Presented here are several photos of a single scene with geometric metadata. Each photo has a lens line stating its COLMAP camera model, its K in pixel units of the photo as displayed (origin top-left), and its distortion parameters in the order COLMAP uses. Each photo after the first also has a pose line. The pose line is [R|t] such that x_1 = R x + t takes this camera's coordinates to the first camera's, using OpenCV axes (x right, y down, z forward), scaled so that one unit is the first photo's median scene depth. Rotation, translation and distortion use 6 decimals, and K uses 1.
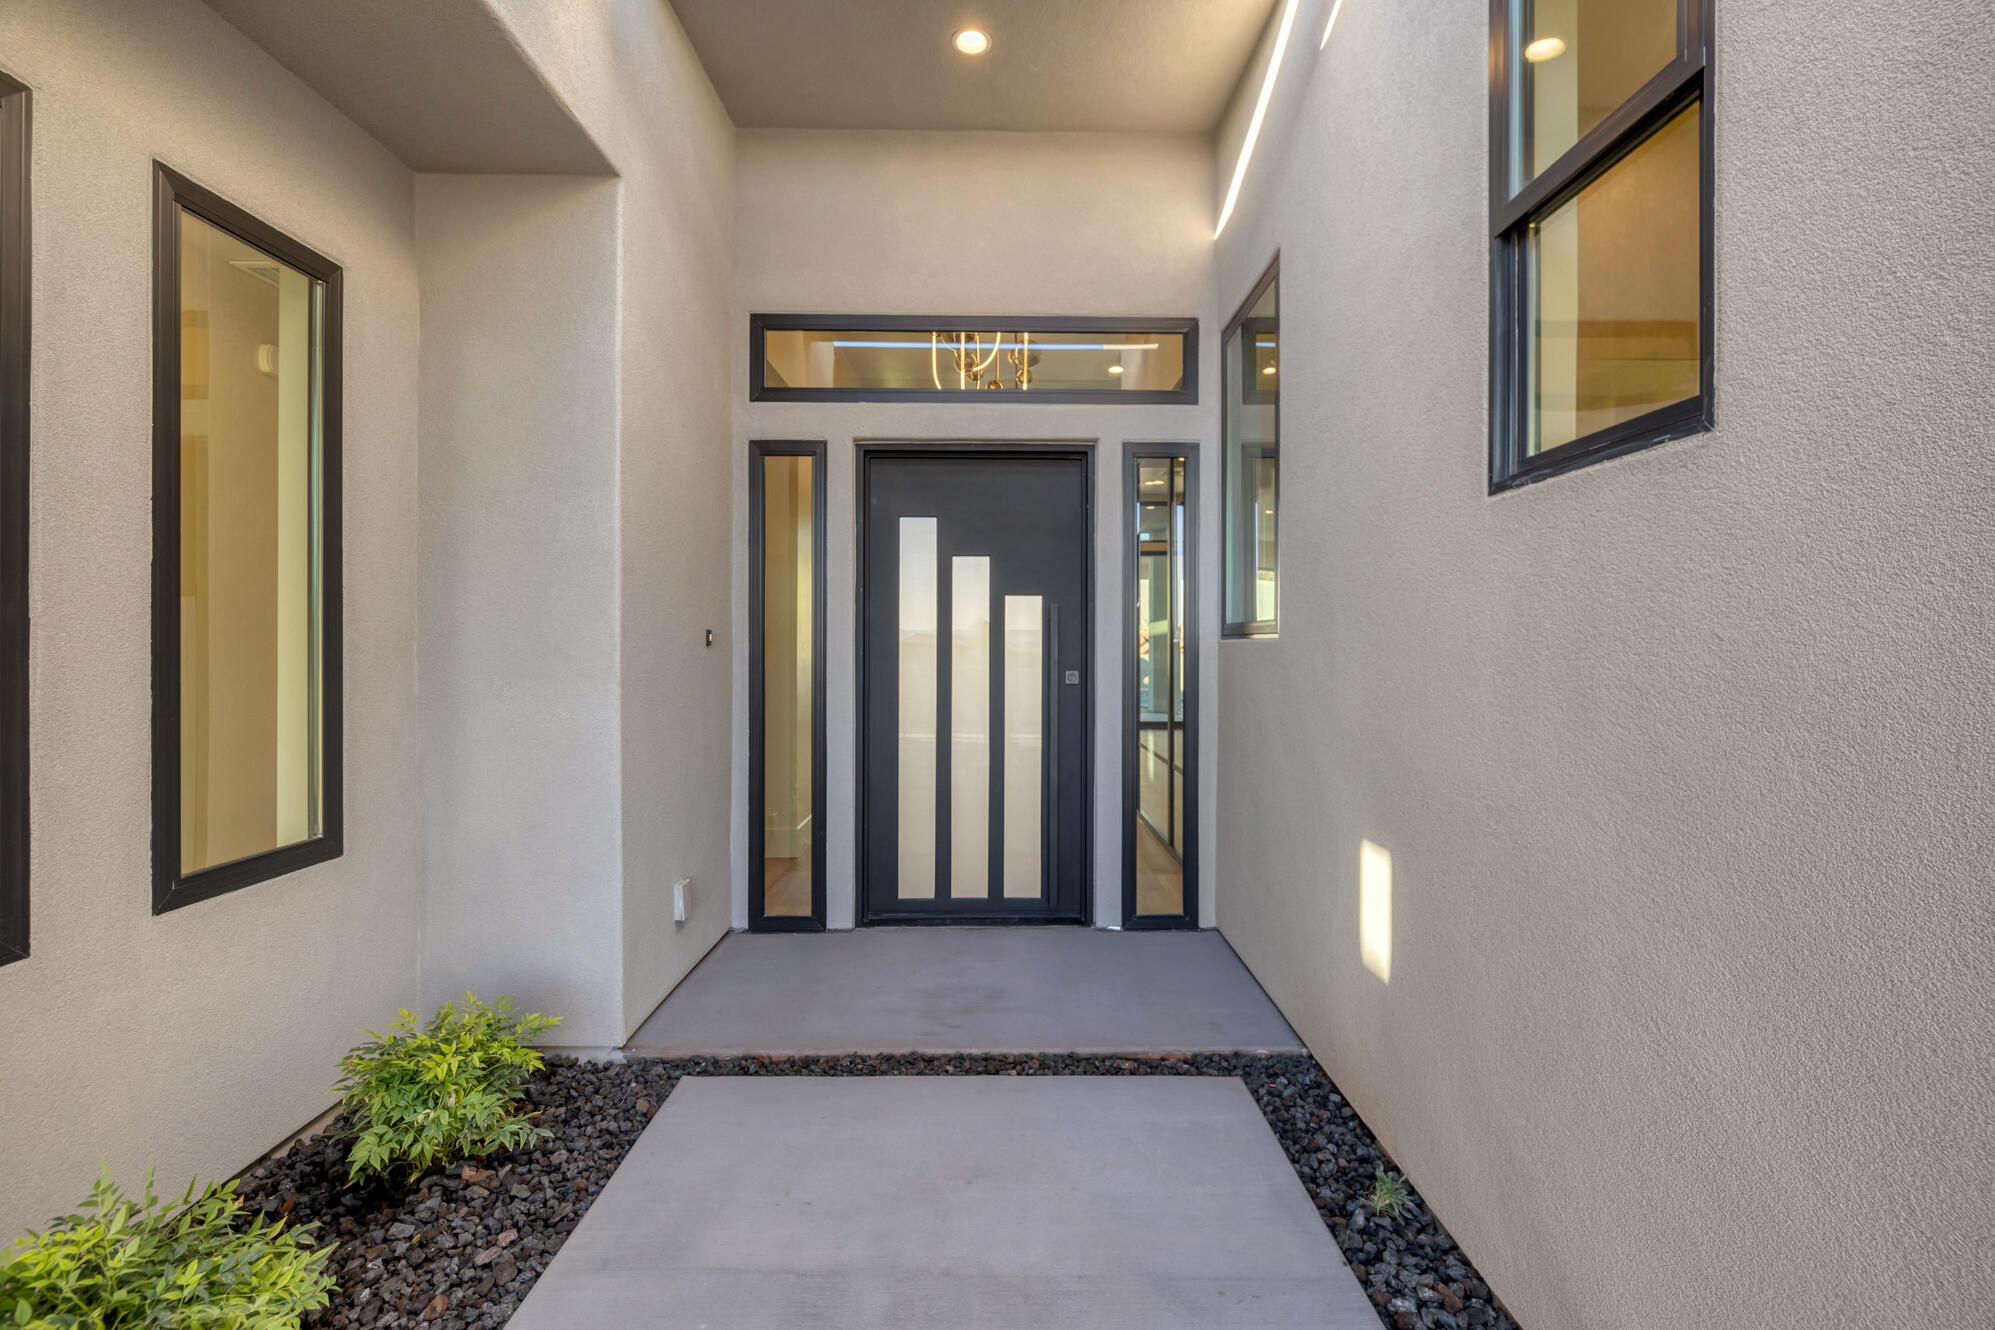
lens RADIAL K [[858.7, 0, 1006.0], [0, 858.7, 661.5], [0, 0, 1]] dist [-0.002366, 0.000734]
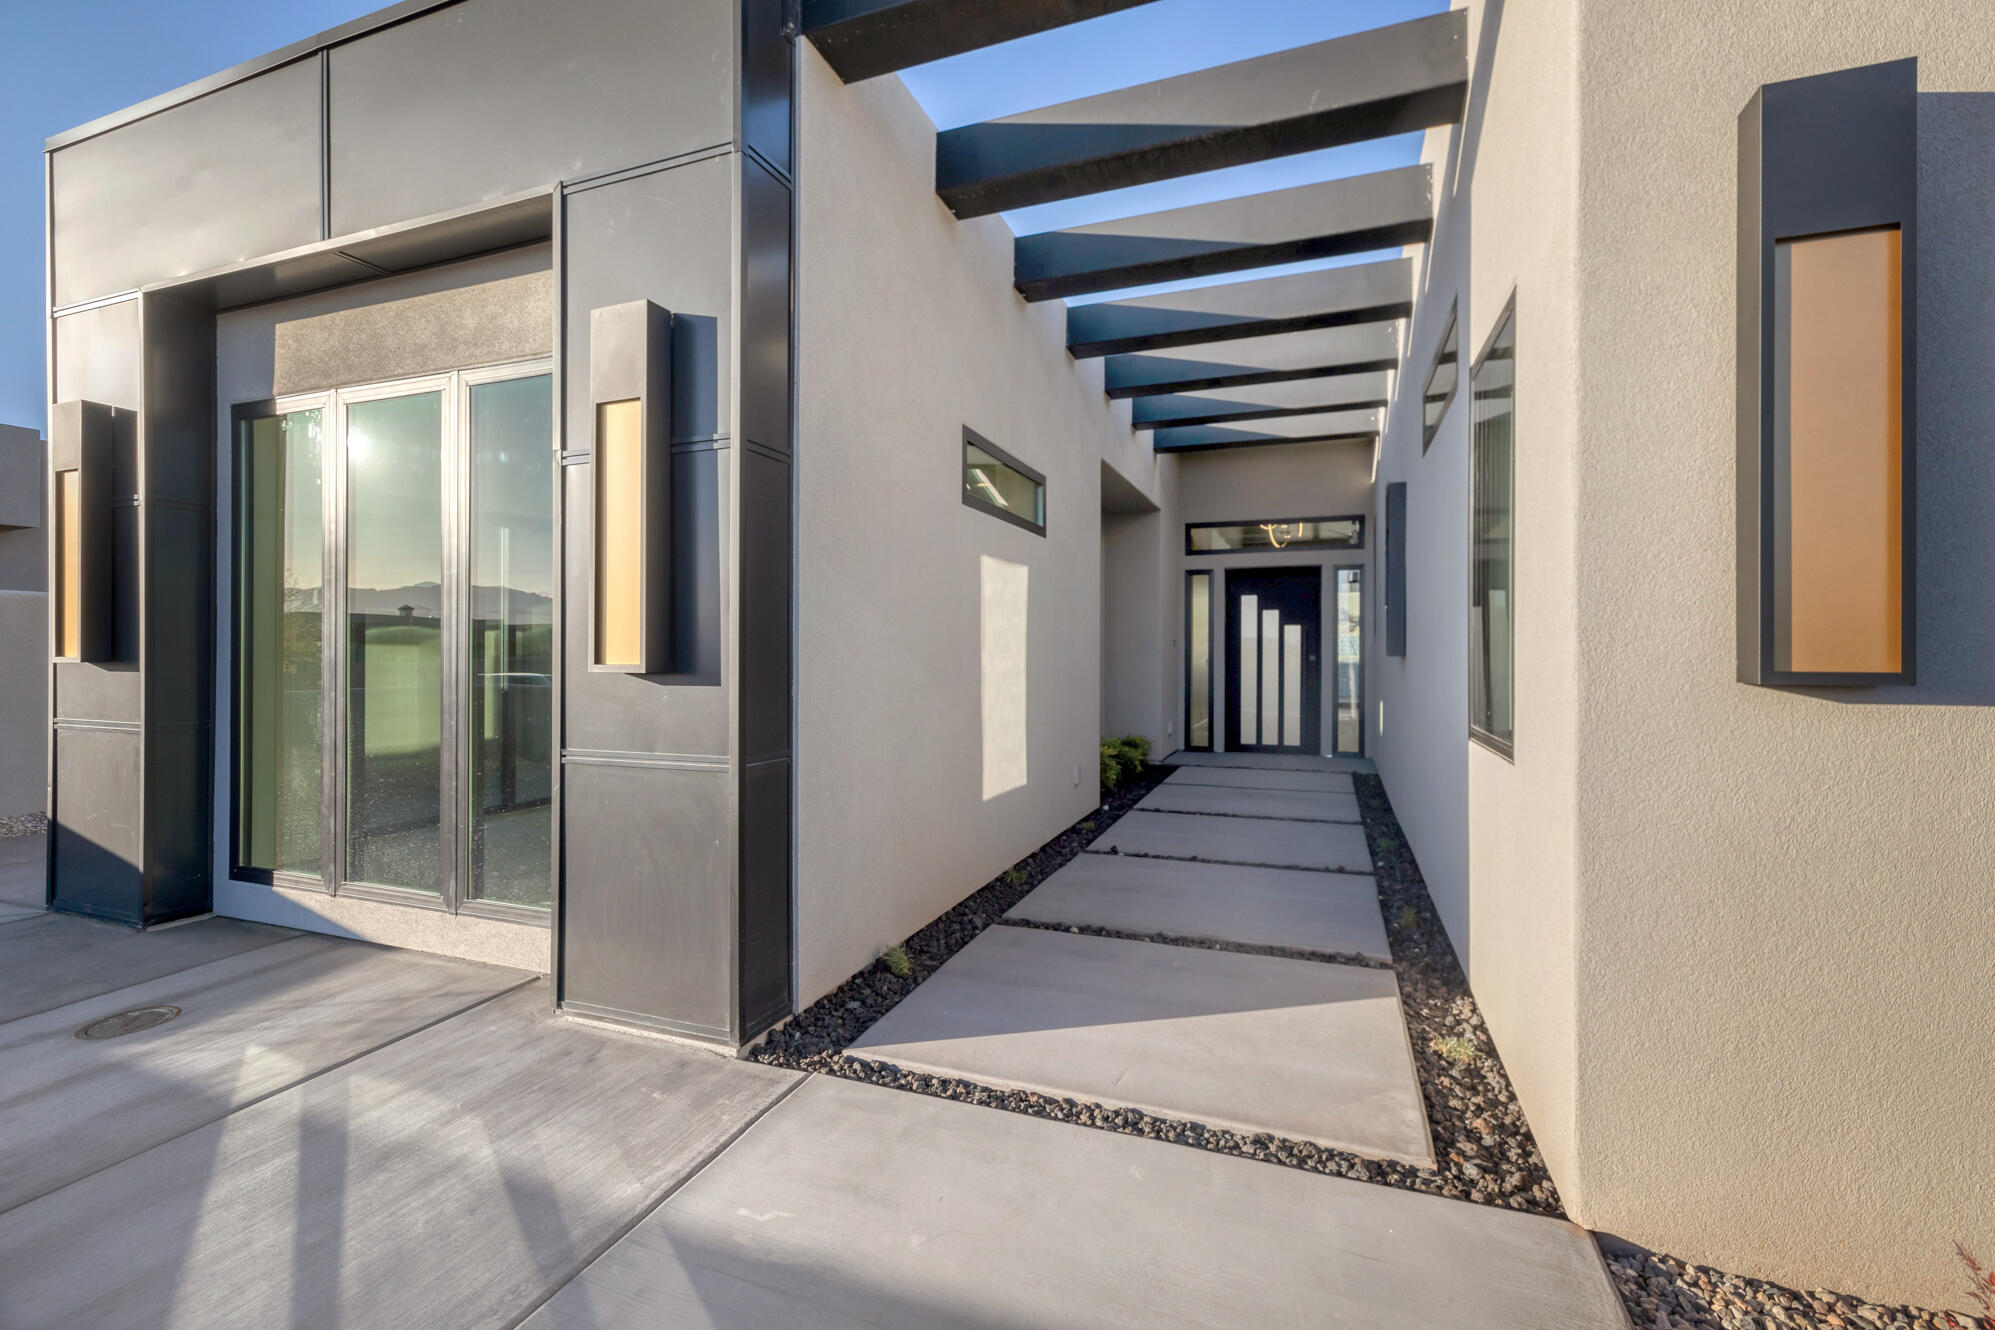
lens RADIAL K [[858.7, 0, 1008.4], [0, 858.7, 655.2], [0, 0, 1]] dist [-0.002366, 0.000734]
pose [[0.932686, 0.003164, -0.360675, 0.153633], [-0.002420, 0.999994, 0.002514, 0.007642], [0.360681, -0.001472, 0.932688, -1.679150]]
